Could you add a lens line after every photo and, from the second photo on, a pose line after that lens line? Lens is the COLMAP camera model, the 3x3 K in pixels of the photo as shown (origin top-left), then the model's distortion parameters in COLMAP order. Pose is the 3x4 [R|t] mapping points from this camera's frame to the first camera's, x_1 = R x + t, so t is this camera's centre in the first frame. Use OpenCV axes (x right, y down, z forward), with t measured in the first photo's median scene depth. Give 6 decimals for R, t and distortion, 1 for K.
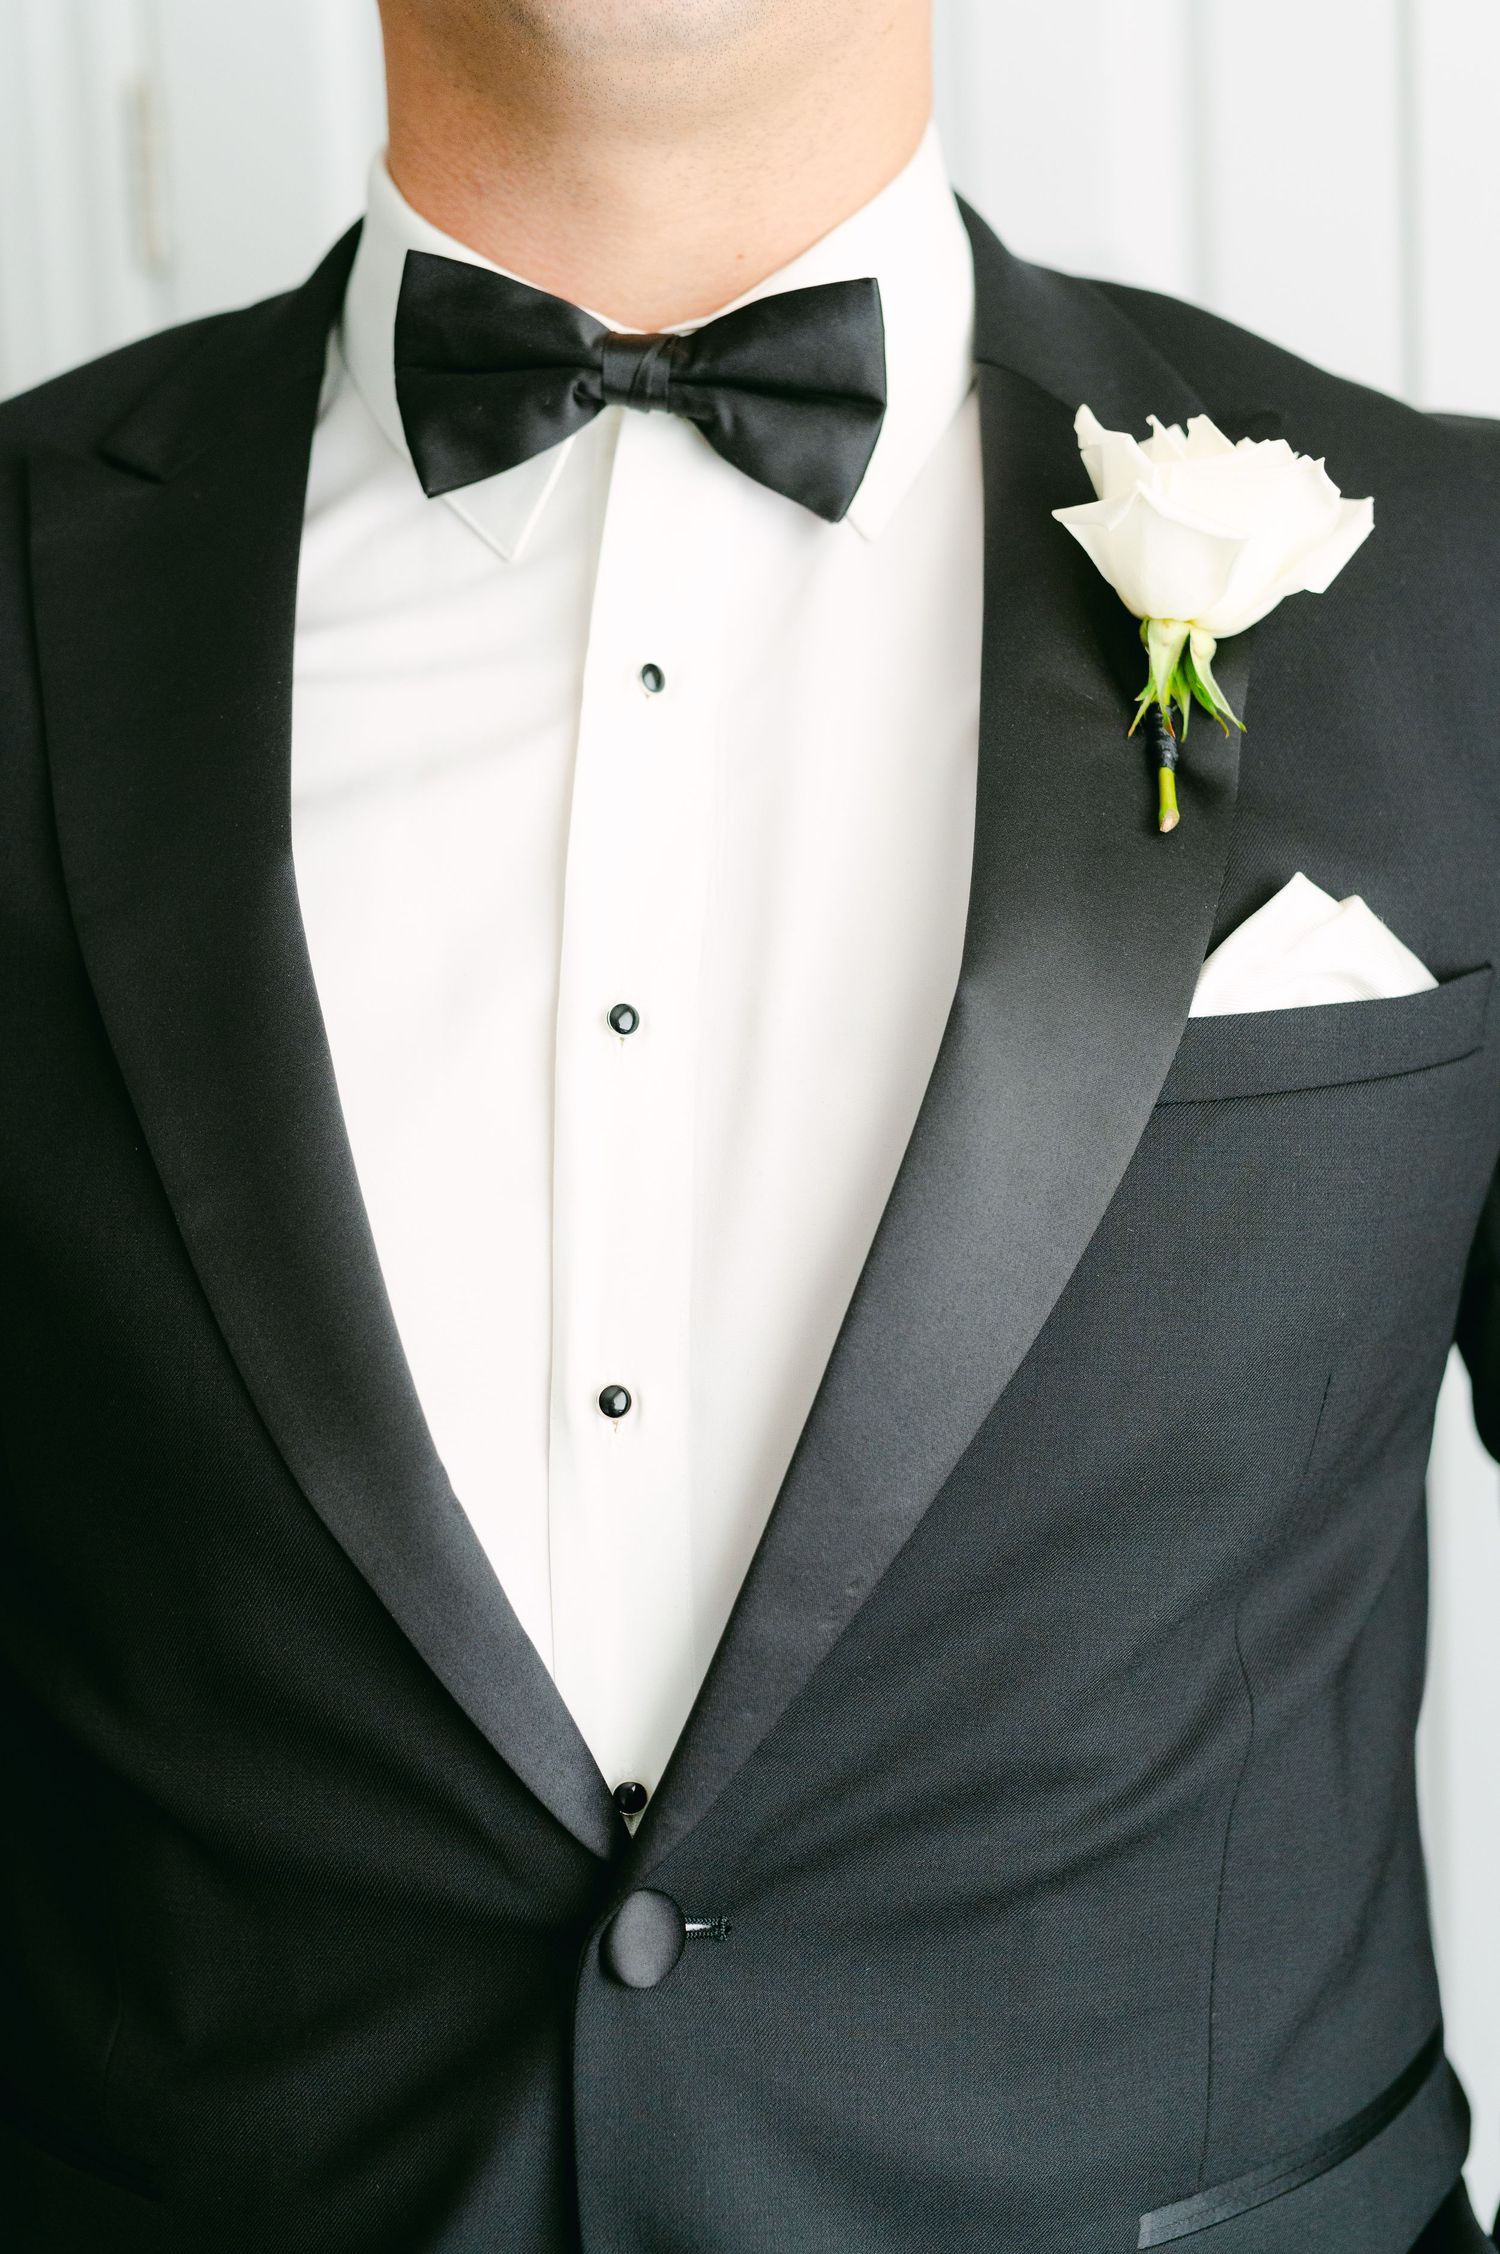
lens RADIAL K [[5107.6, 0, 614.6], [0, 5107.6, 1160.3], [0, 0, 1]] dist [0.090666, 0.000000]
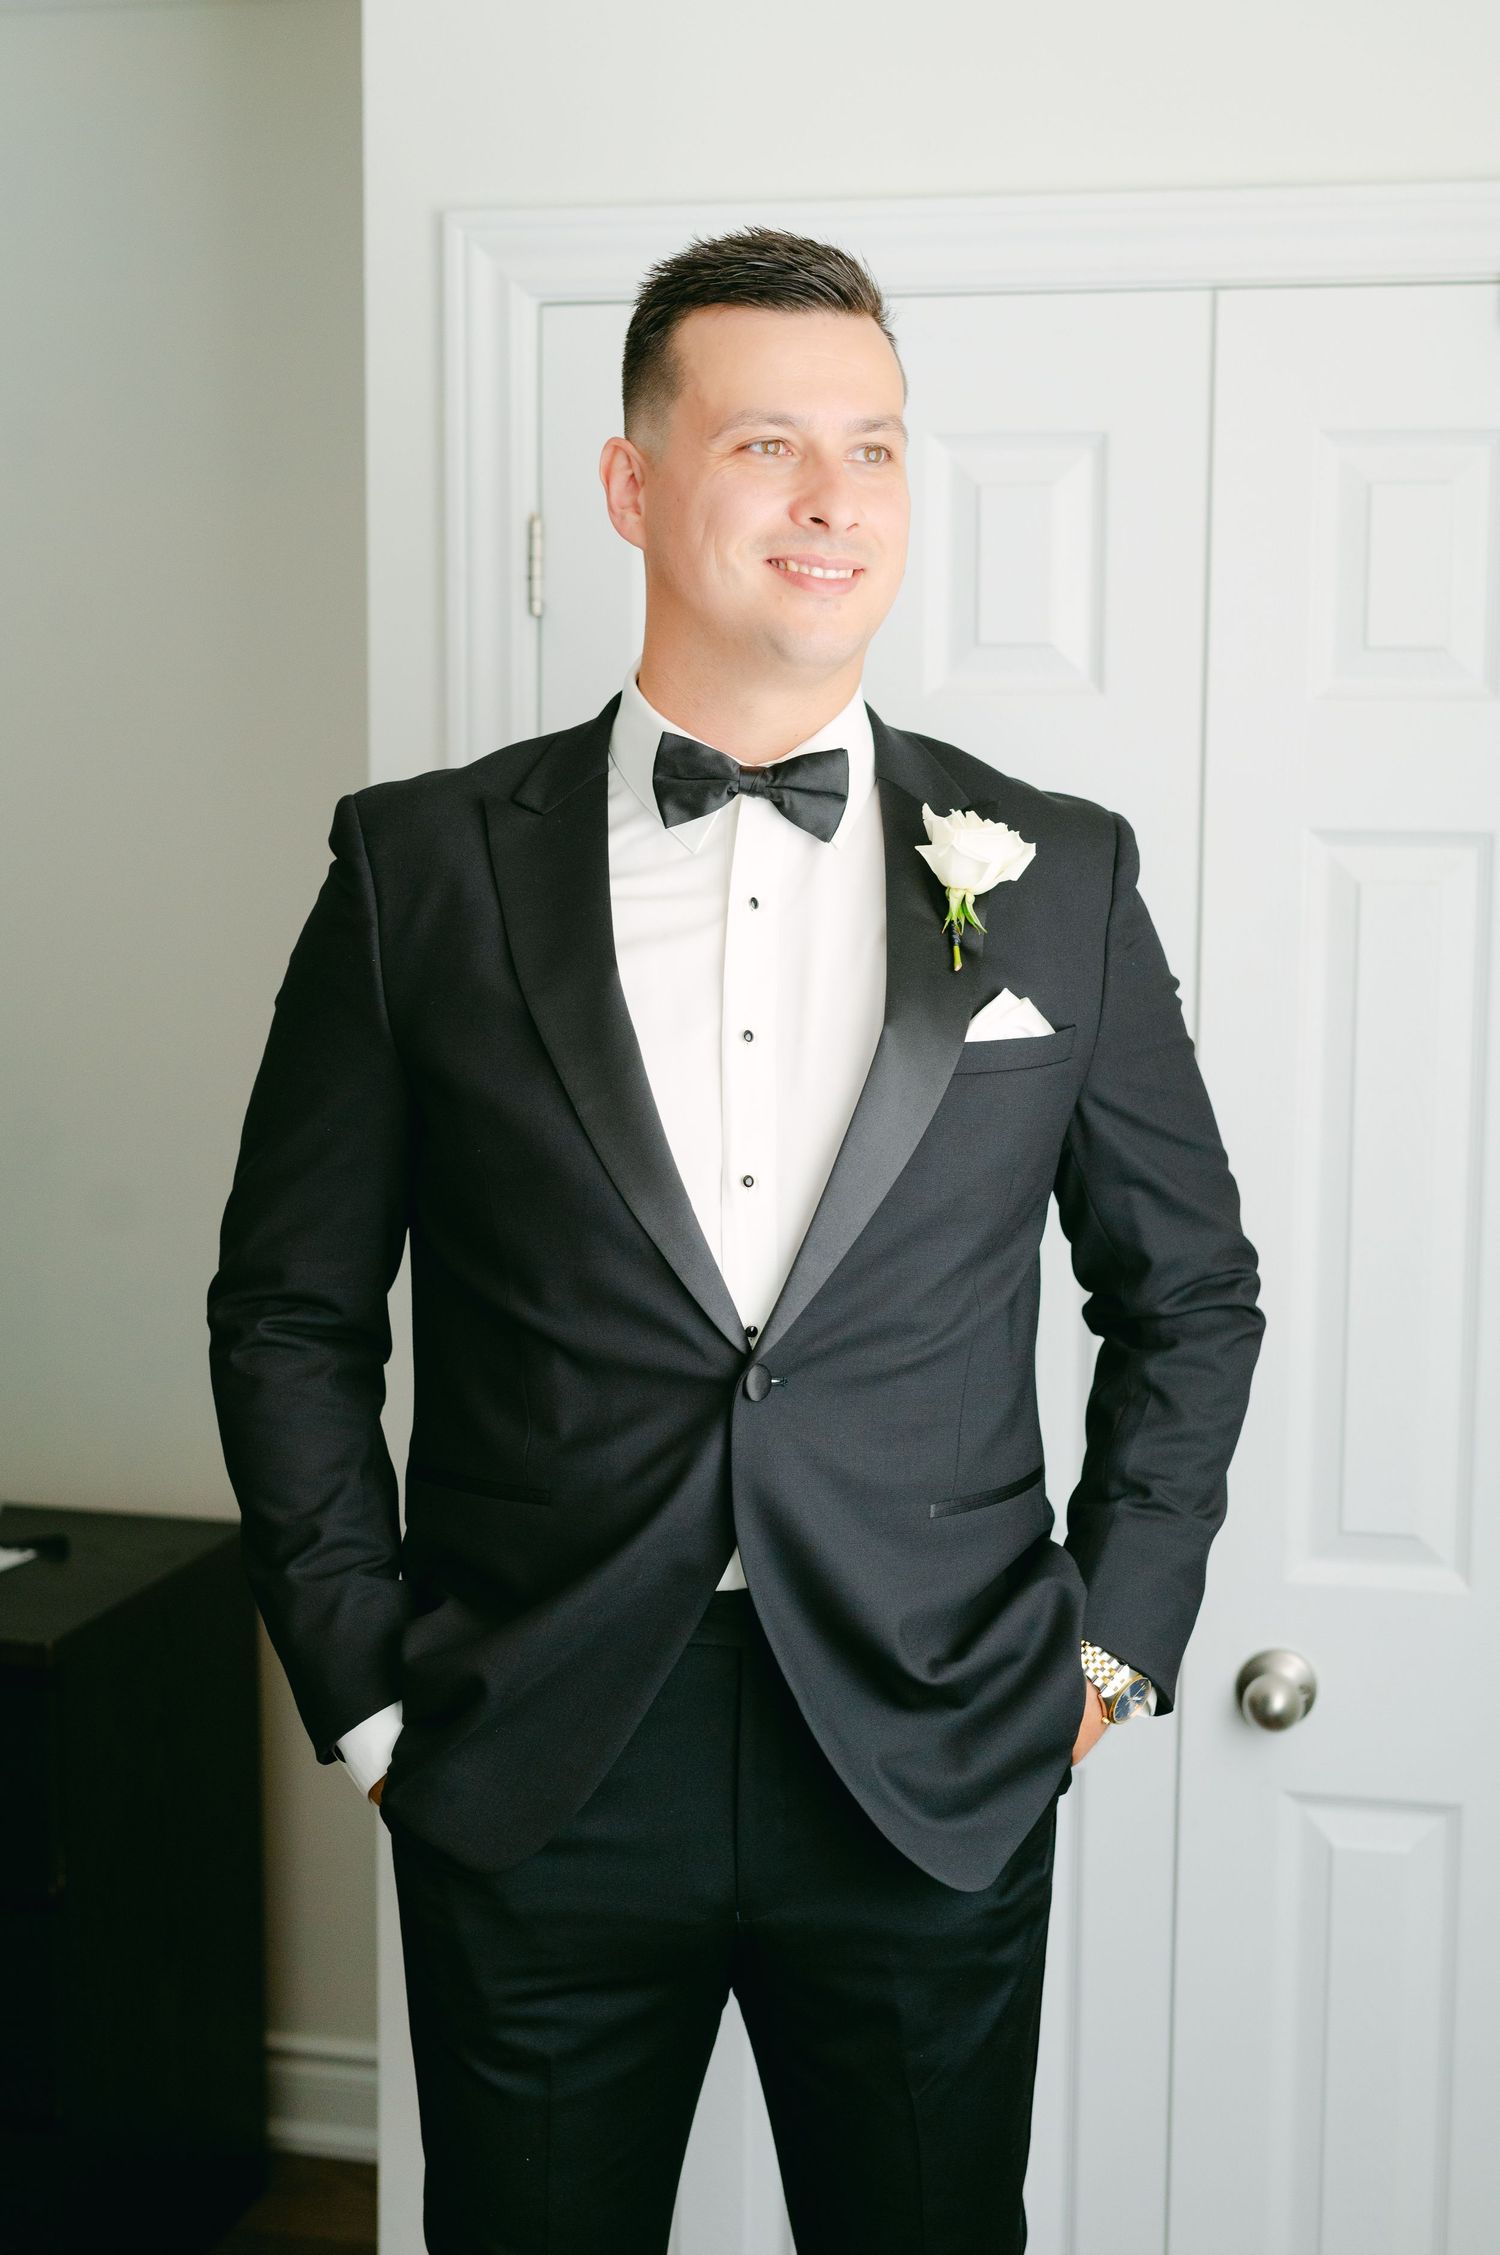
lens RADIAL K [[3195.4, 0, 783.1], [0, 3195.4, 1129.0], [0, 0, 1]] dist [-0.031296, 0.000000]
pose [[0.996092, 0.021206, 0.085739, -0.115890], [-0.021158, 0.999775, -0.001473, 0.020417], [-0.085751, -0.000347, 0.996317, -0.604432]]
